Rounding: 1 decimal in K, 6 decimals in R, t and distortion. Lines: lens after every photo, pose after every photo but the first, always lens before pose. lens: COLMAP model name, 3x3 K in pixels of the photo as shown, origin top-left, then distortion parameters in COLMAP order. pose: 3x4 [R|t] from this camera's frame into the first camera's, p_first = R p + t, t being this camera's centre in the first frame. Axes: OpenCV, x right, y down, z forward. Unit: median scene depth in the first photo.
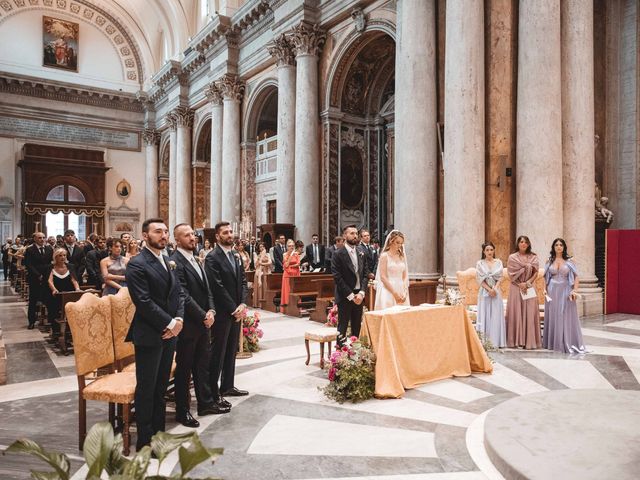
lens RADIAL K [[485.1, 0, 317.0], [0, 485.1, 248.5], [0, 0, 1]] dist [-0.001076, 0.003057]
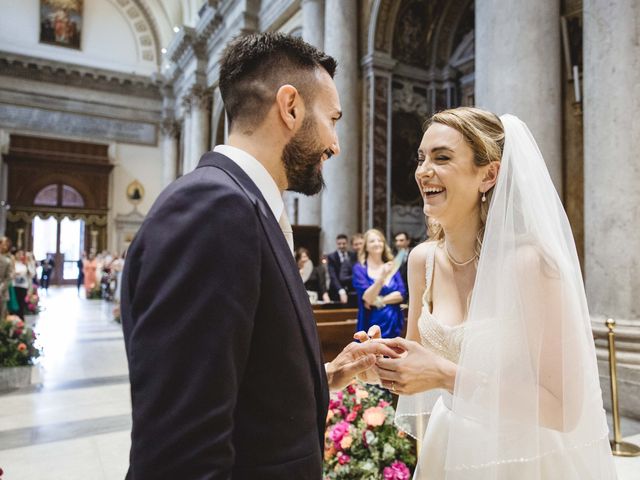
lens RADIAL K [[521.4, 0, 343.7], [0, 521.4, 240.3], [0, 0, 1]] dist [0.011362, 0.004704]
pose [[0.997076, 0.002006, -0.076386, 0.023744], [-0.006022, 0.998609, -0.052383, 0.004127], [0.076175, 0.052690, 0.995701, 0.175786]]
